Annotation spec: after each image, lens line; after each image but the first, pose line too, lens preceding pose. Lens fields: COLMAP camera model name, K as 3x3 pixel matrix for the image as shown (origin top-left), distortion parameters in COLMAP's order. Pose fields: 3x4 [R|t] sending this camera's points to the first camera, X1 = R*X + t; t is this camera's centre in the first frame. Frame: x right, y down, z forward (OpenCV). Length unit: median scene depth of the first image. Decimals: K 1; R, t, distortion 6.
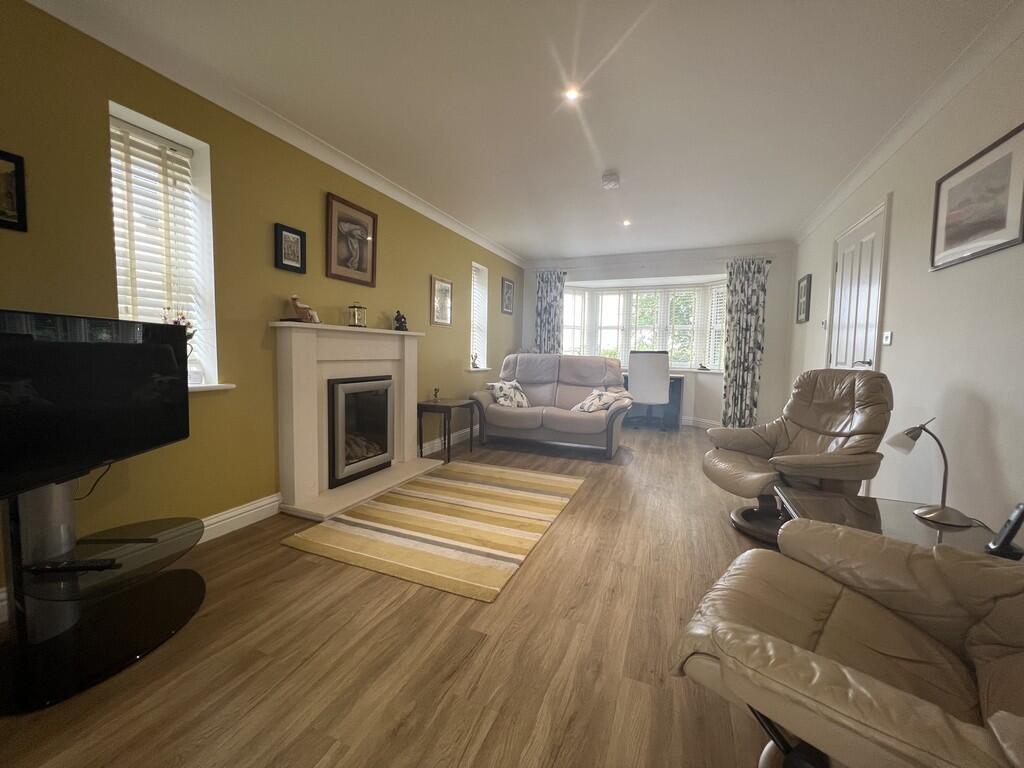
lens RADIAL K [[411.2, 0, 508.2], [0, 411.2, 380.9], [0, 0, 1]] dist [-0.001547, 0.000065]
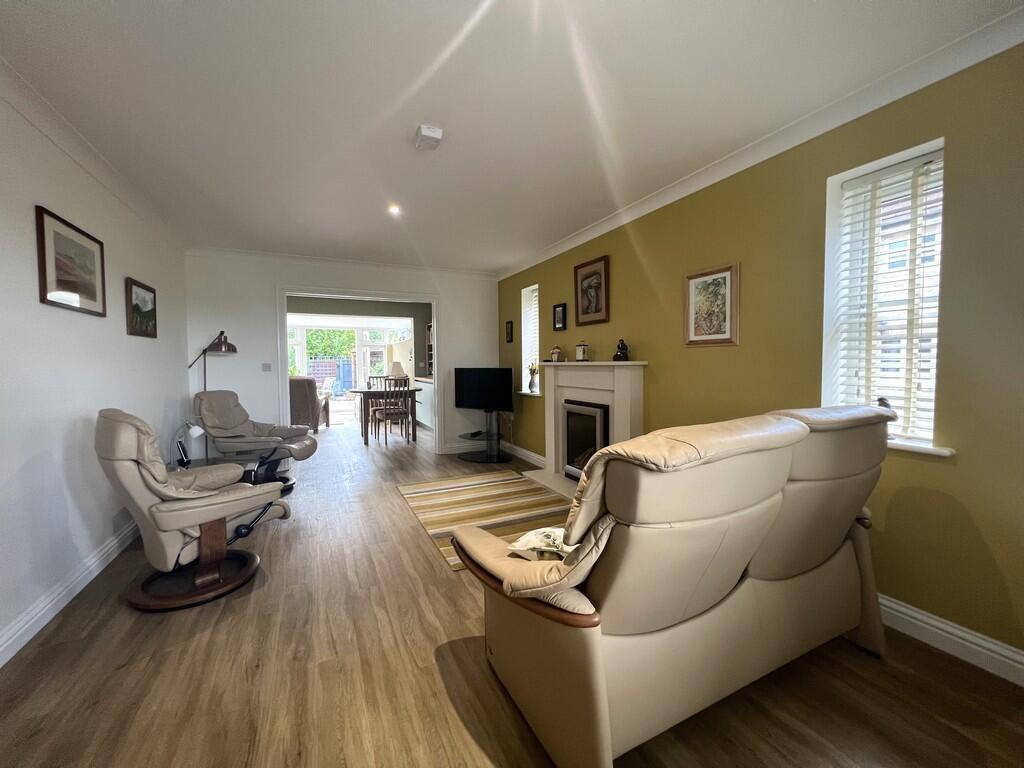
lens RADIAL K [[411.2, 0, 508.2], [0, 411.2, 380.9], [0, 0, 1]] dist [-0.001547, 0.000065]
pose [[-0.665278, 0.016358, -0.746417, 0.732703], [-0.057605, 0.995655, 0.073164, -0.155055], [0.744370, 0.091671, -0.661445, 1.719884]]
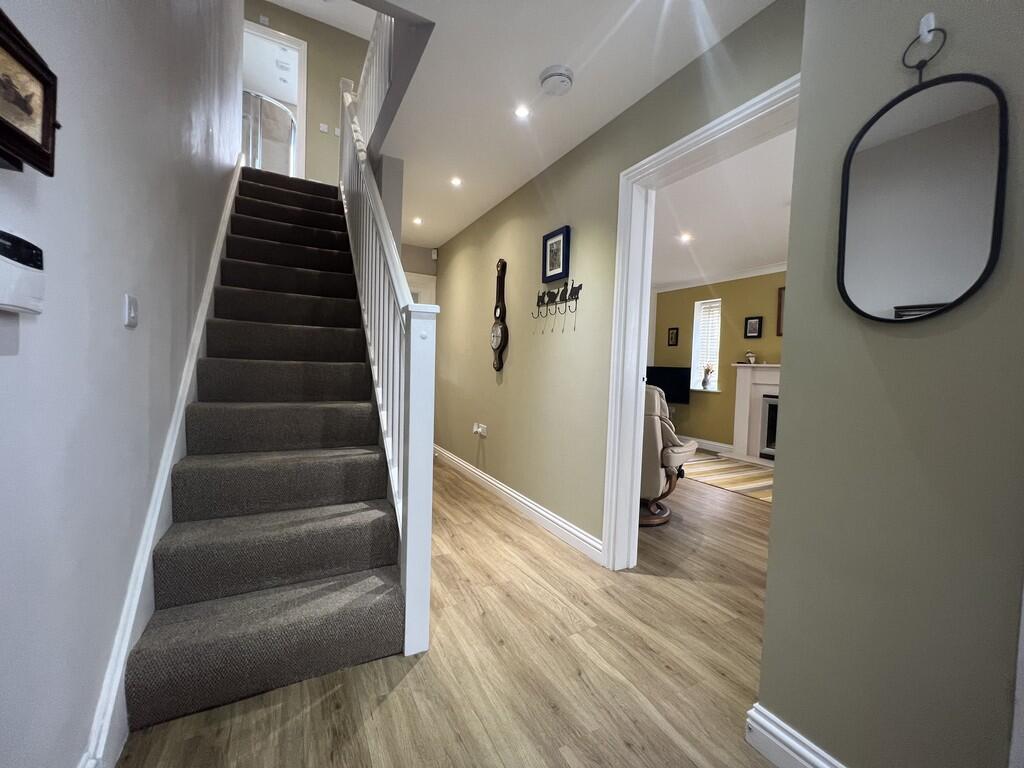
lens RADIAL K [[408.4, 0, 512.0], [0, 408.4, 384.0], [0, 0, 1]] dist [-0.000746, -0.000006]
pose [[-0.620432, -0.012155, -0.784166, 1.537278], [-0.105166, 0.992139, 0.067829, -0.052455], [0.777177, 0.124551, -0.616833, 1.186298]]
